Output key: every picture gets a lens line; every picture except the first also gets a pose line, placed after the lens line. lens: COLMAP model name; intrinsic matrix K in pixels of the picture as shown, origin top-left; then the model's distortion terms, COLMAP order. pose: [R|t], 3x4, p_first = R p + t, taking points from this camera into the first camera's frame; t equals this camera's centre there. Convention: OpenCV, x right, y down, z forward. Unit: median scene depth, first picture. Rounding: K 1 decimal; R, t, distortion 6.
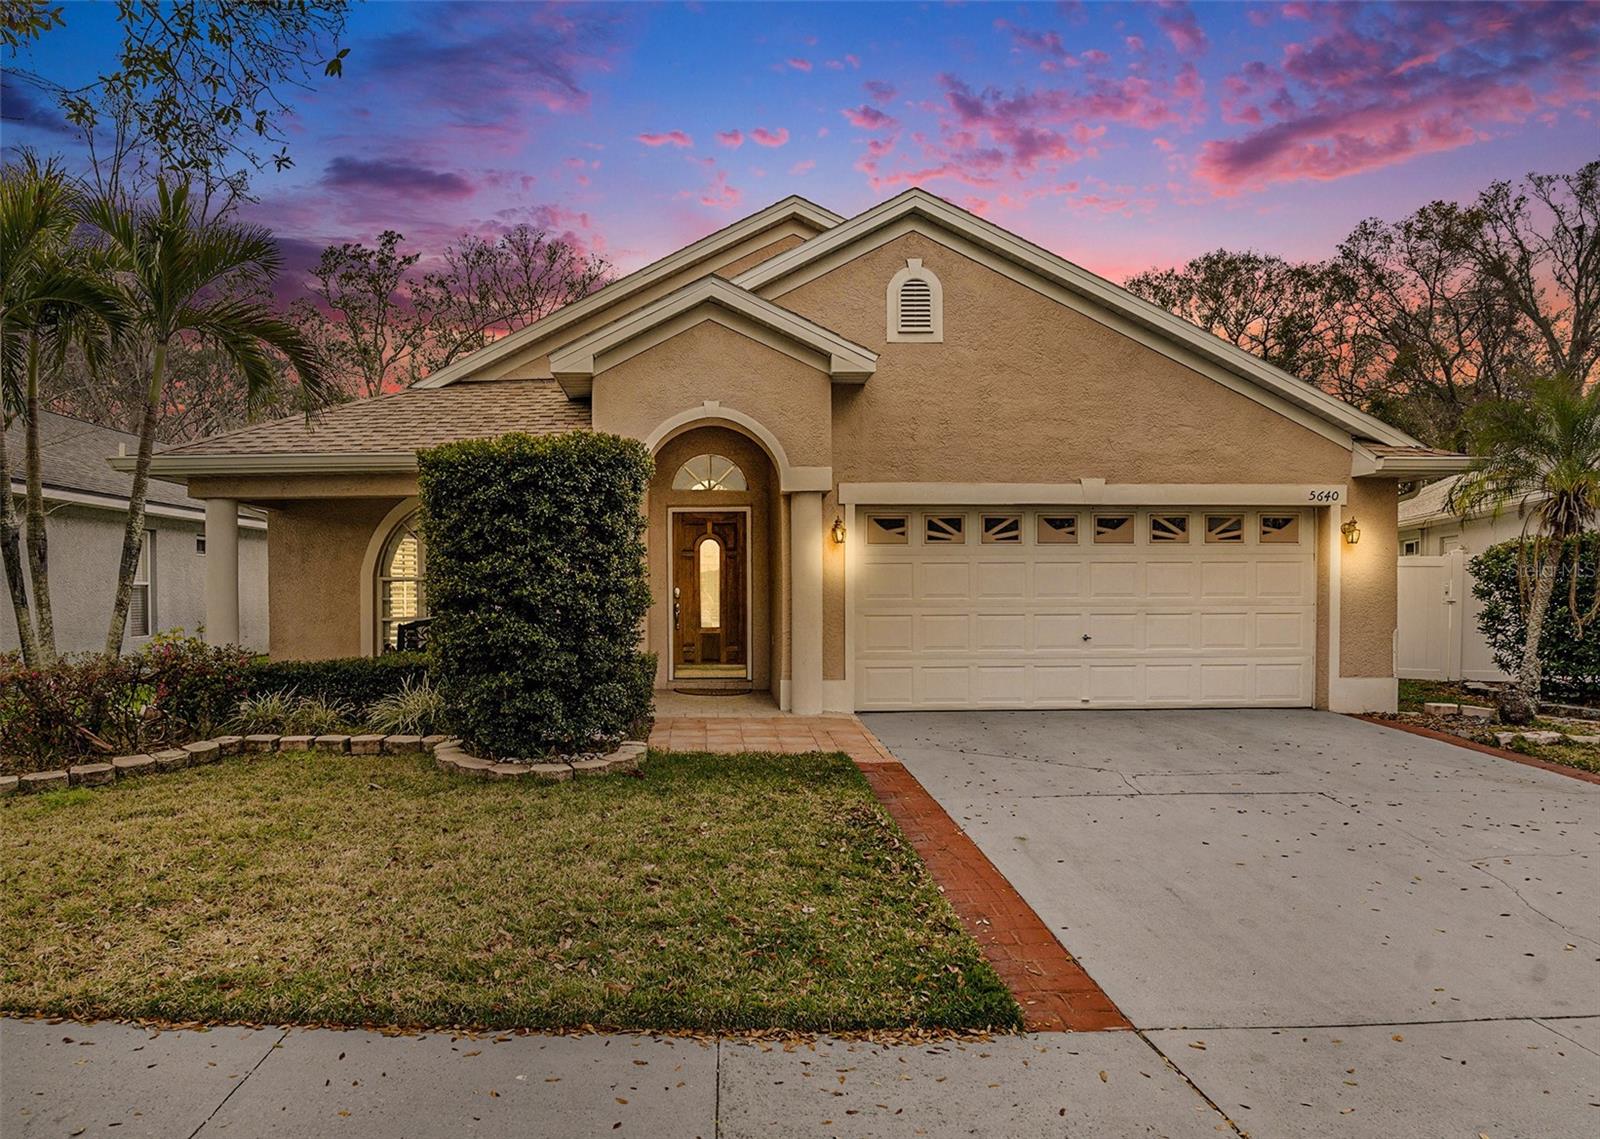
lens RADIAL K [[1001.2, 0, 719.2], [0, 1001.2, 603.2], [0, 0, 1]] dist [-0.027672, -0.001050]
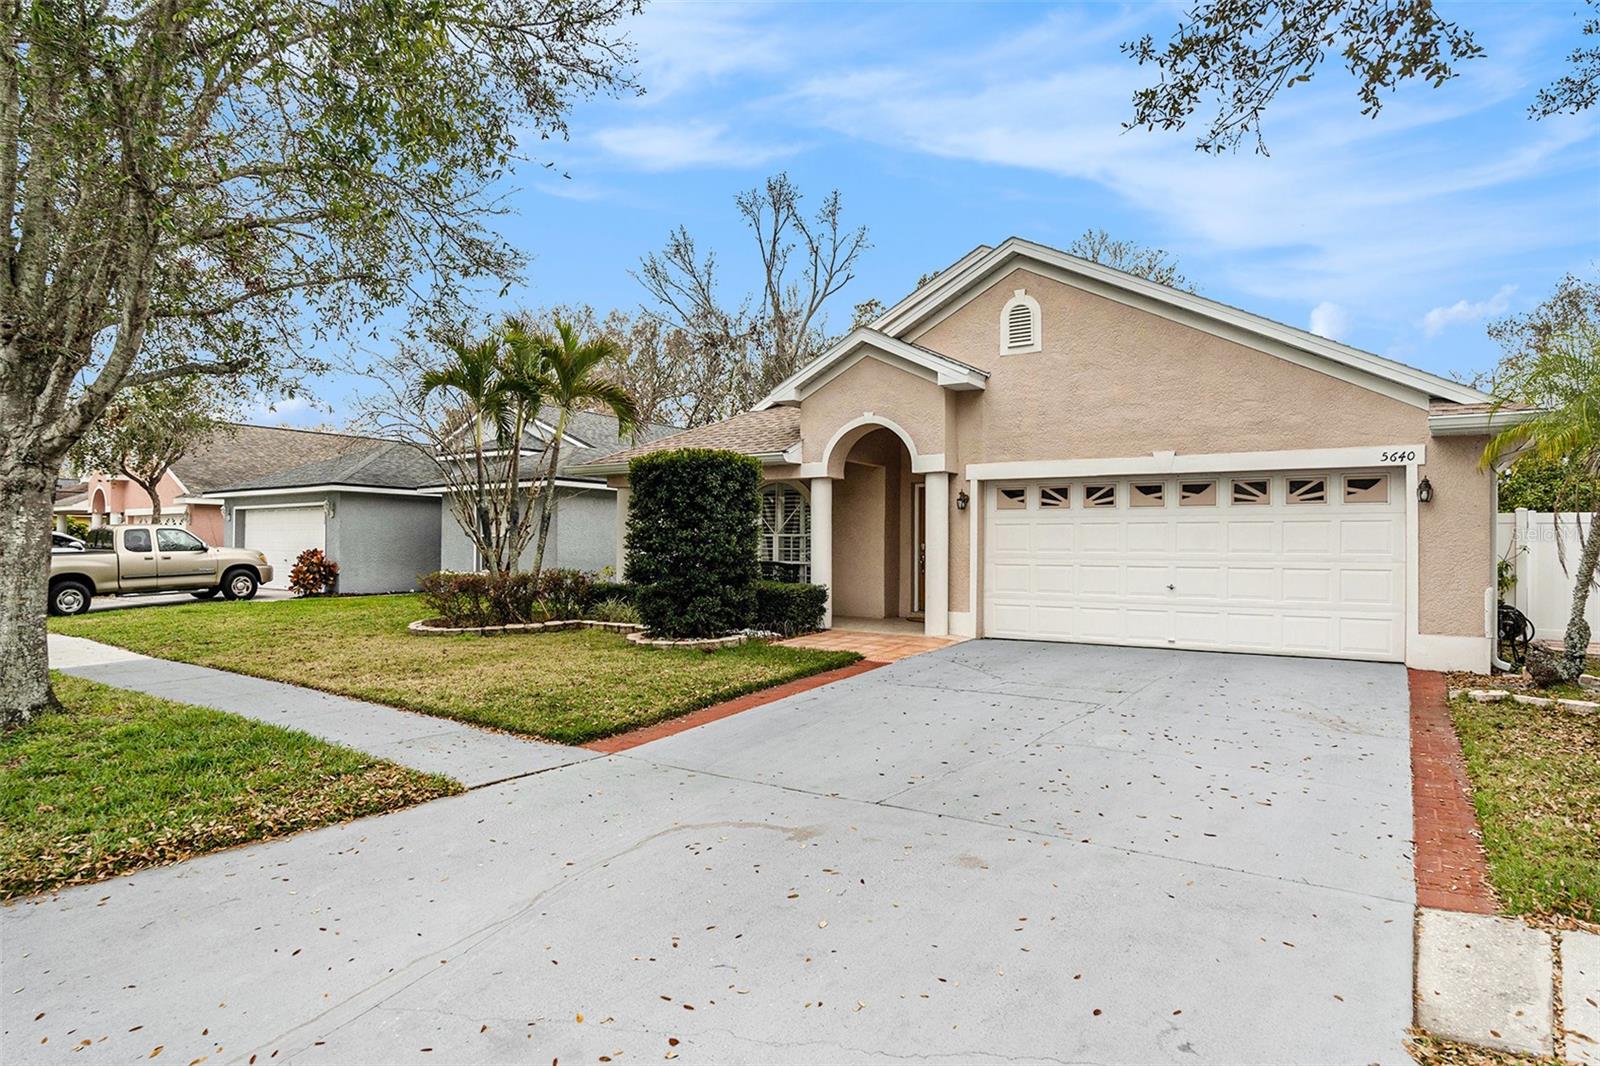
lens RADIAL K [[908.5, 0, 809.2], [0, 908.5, 538.8], [0, 0, 1]] dist [0.001155, -0.000478]
pose [[0.831609, 0.004196, -0.555346, 0.622666], [-0.018572, 0.999622, -0.020257, 0.007870], [0.555051, 0.027159, 0.831373, -0.125252]]
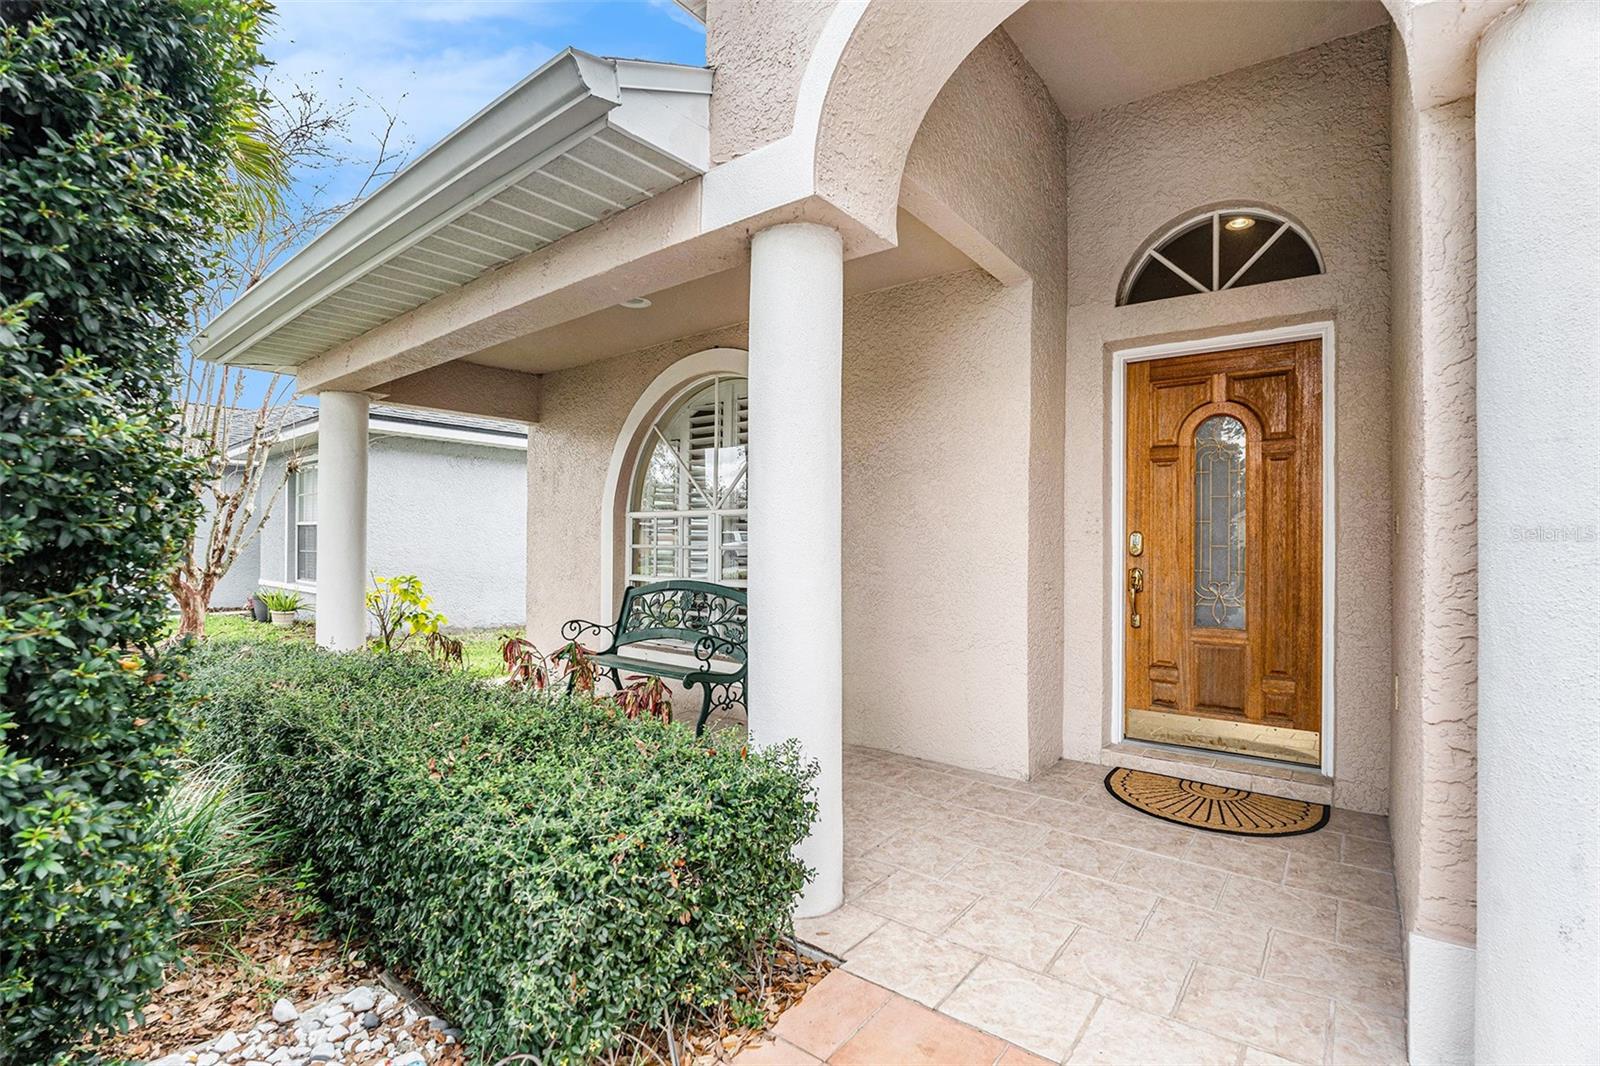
lens RADIAL K [[733.2, 0, 812.9], [0, 733.2, 537.7], [0, 0, 1]] dist [-0.044168, 0.002748]
pose [[0.805859, 0.009348, -0.592034, 0.039742], [-0.021148, 0.999692, -0.013001, -0.007853], [0.591730, 0.022997, 0.805808, 0.809182]]
